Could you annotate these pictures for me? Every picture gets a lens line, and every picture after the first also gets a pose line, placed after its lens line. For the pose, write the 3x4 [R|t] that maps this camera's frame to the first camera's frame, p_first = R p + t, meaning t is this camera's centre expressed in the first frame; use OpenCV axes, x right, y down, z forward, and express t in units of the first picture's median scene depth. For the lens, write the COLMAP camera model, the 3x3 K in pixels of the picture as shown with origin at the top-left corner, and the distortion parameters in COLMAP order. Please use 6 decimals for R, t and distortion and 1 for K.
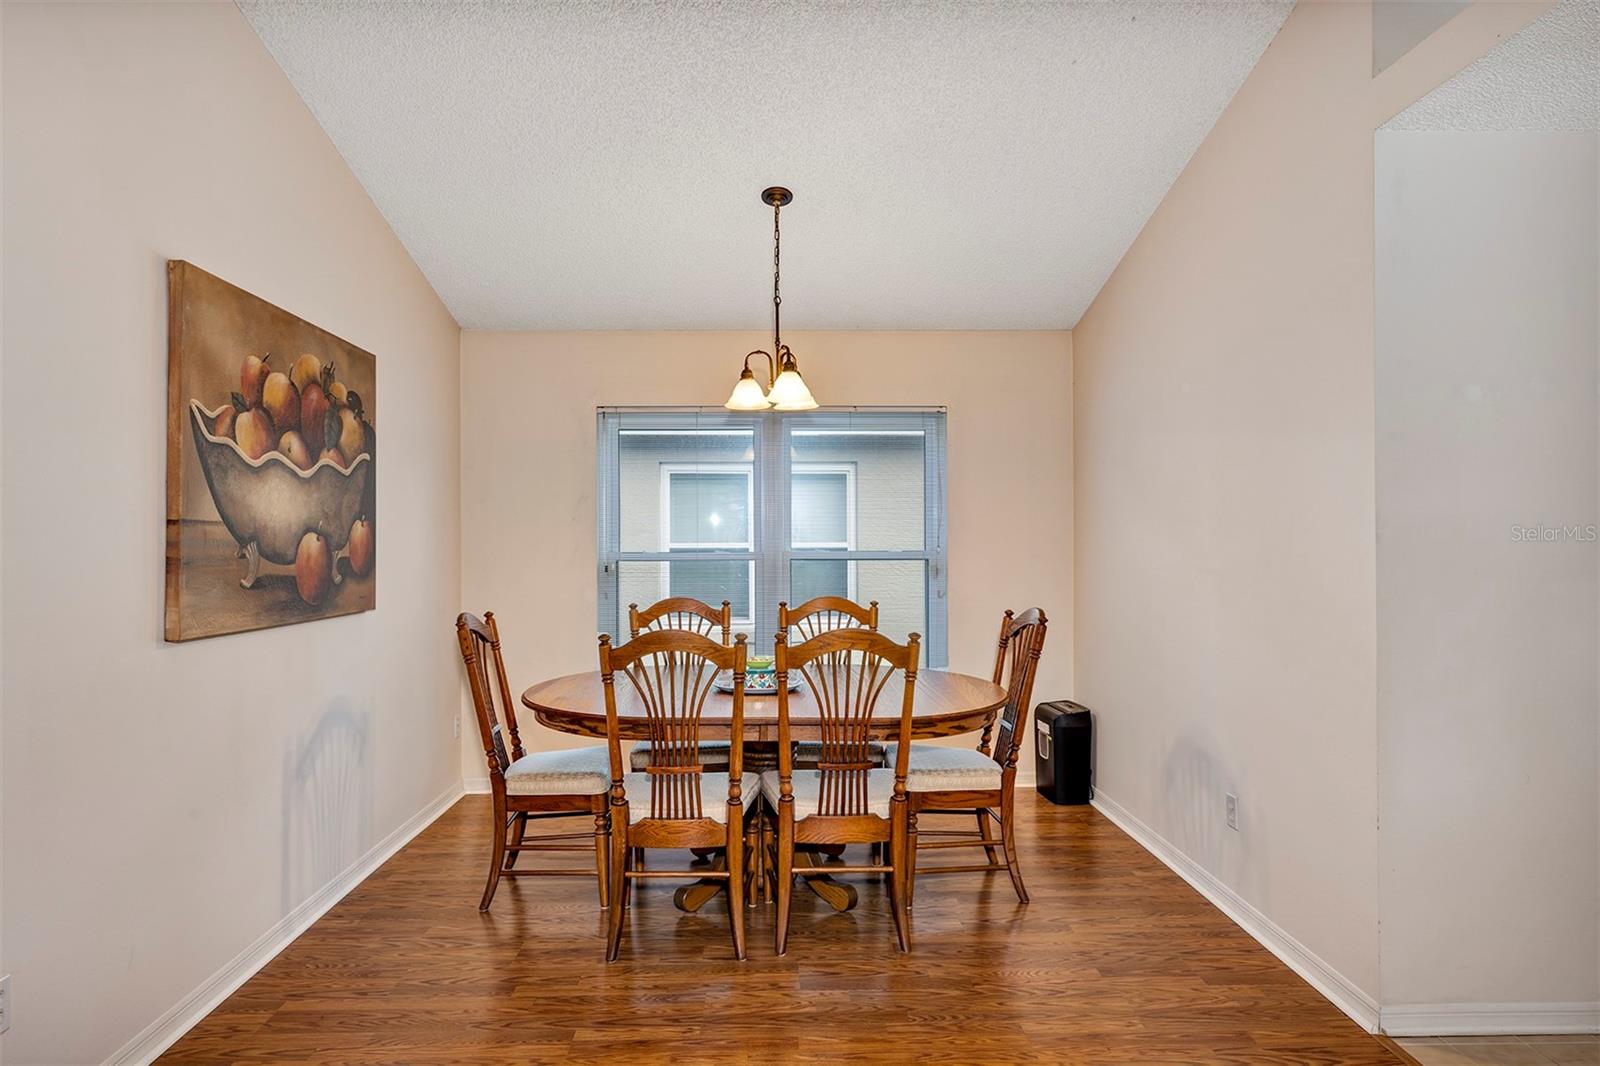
lens RADIAL K [[963.6, 0, 800.0], [0, 963.6, 533.0], [0, 0, 1]] dist [0.024201, -0.000990]
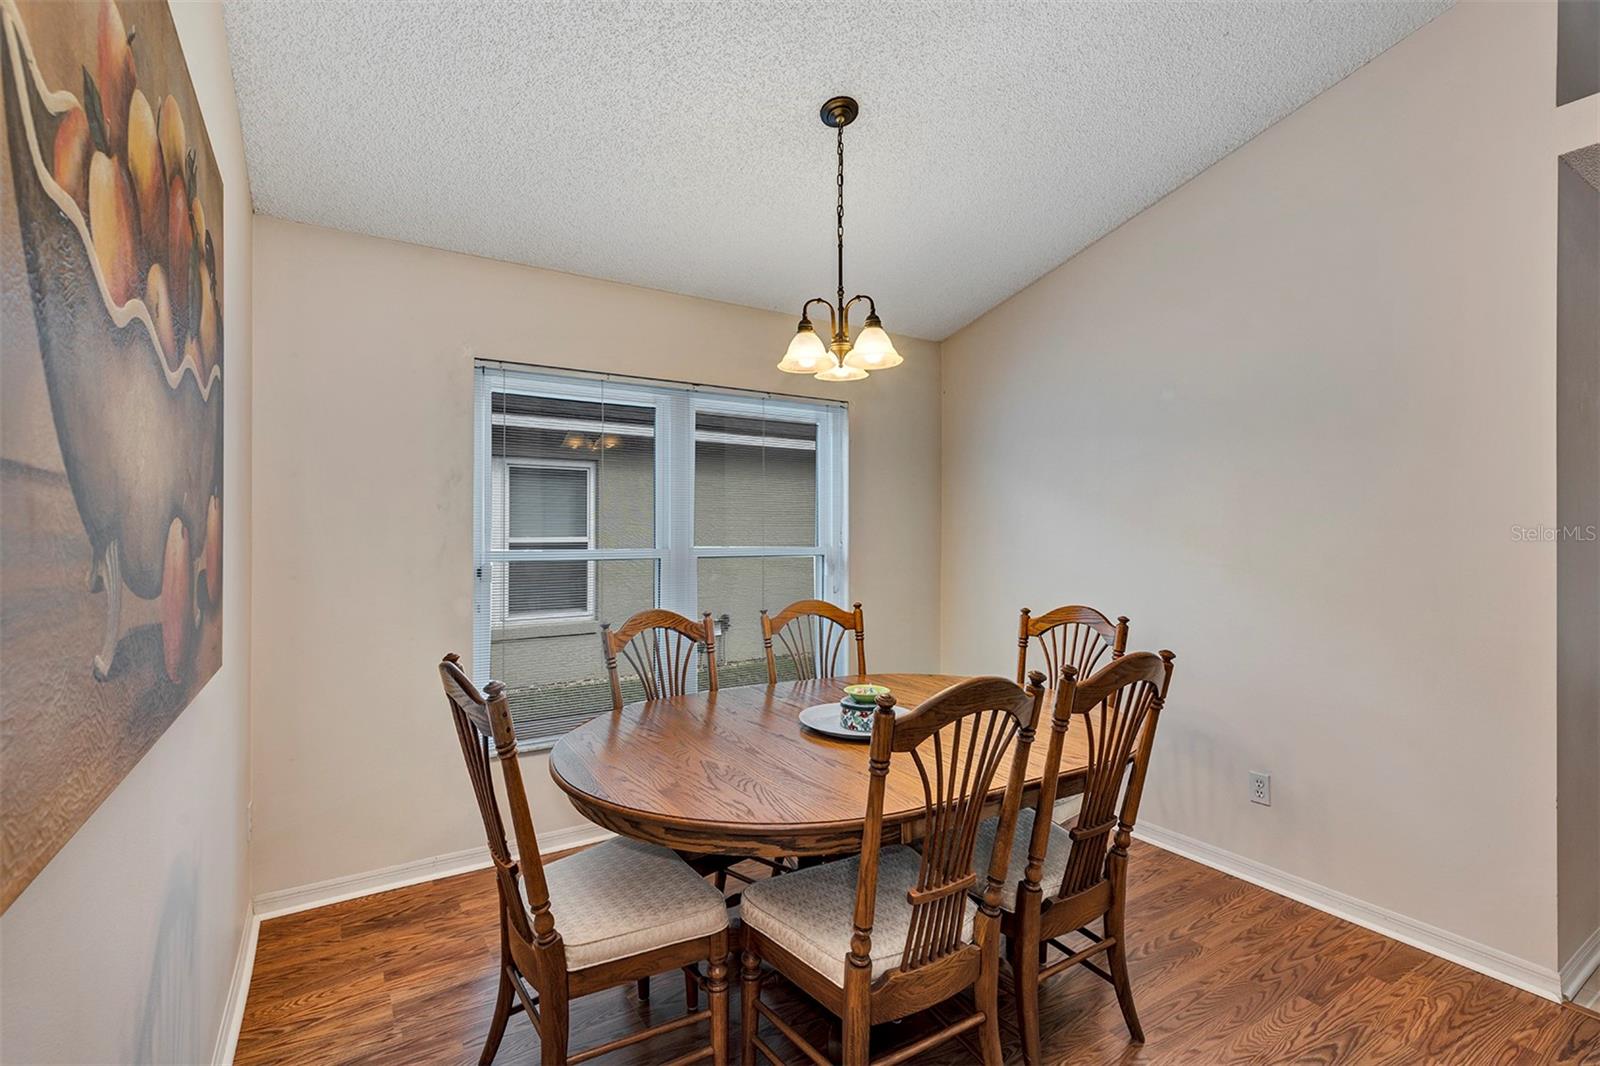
lens RADIAL K [[733.8, 0, 800.0], [0, 733.8, 533.0], [0, 0, 1]] dist [0.014024, 0.001009]
pose [[0.861522, 0.003626, 0.507708, -0.388535], [-0.006043, 0.999977, 0.003113, 0.003044], [-0.507685, -0.005750, 0.861524, 0.515649]]
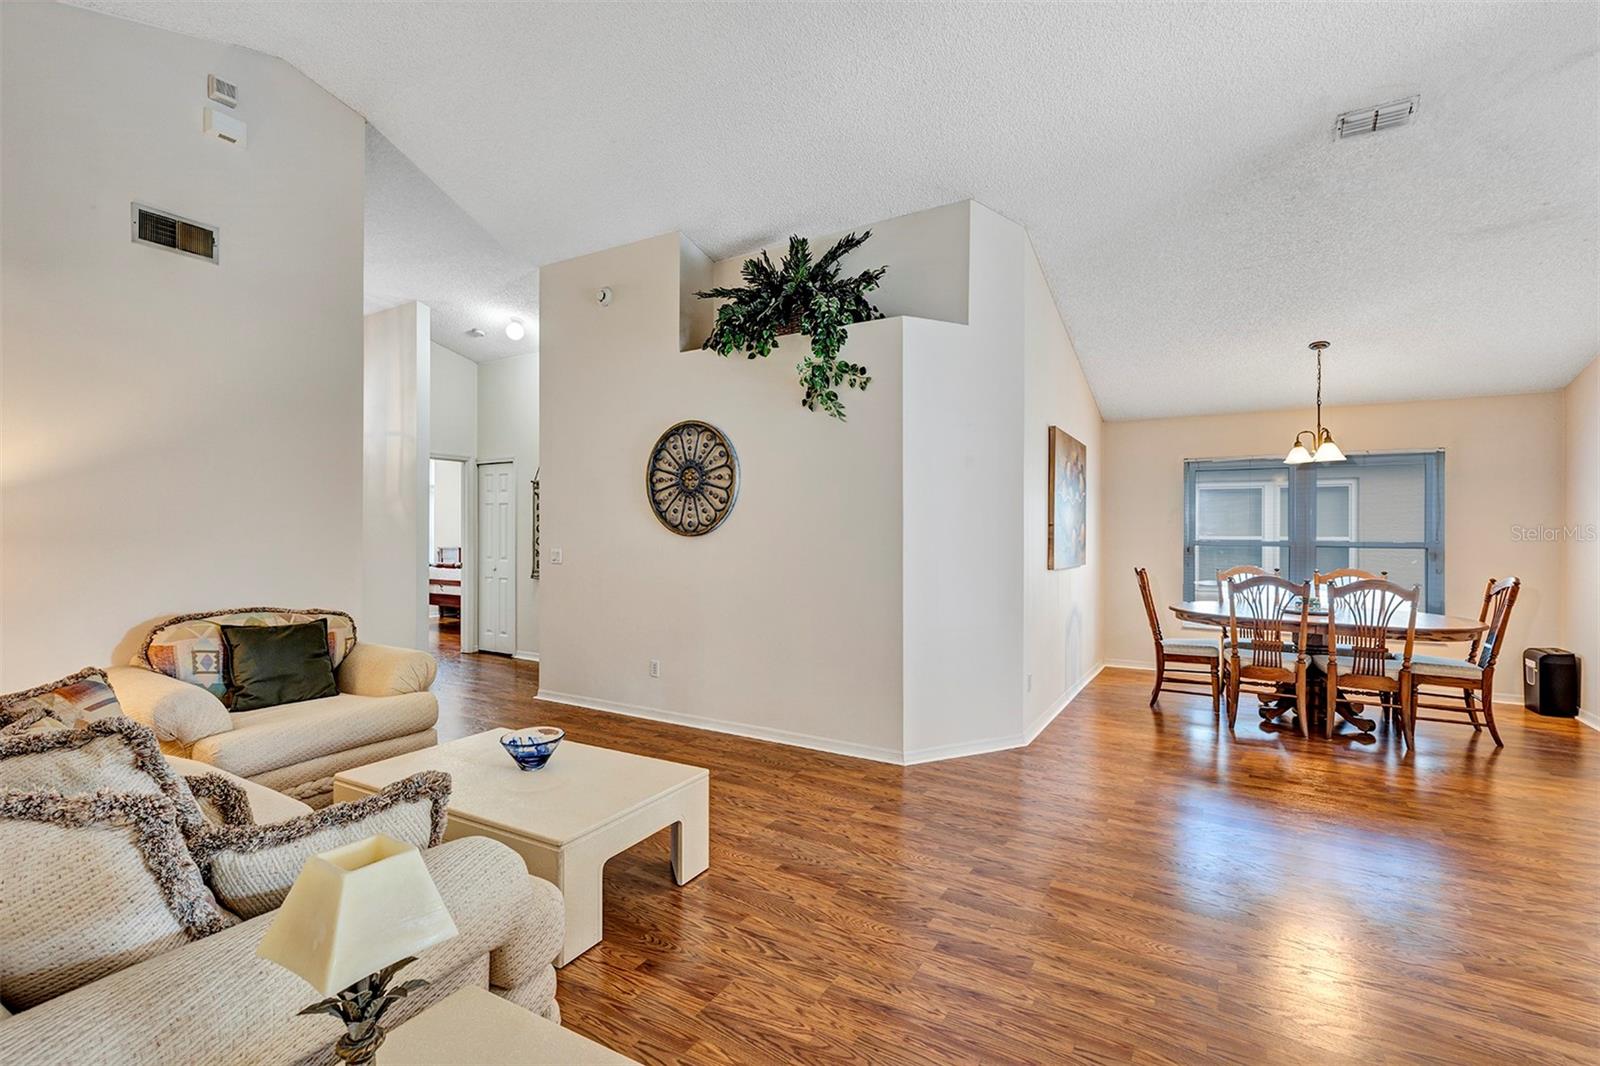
lens RADIAL K [[733.8, 0, 800.0], [0, 733.8, 533.0], [0, 0, 1]] dist [0.014024, 0.001009]
pose [[0.842079, 0.006561, -0.539314, -0.100475], [-0.001994, 0.999957, 0.009053, -0.006209], [0.539350, -0.006548, 0.842056, -0.752232]]
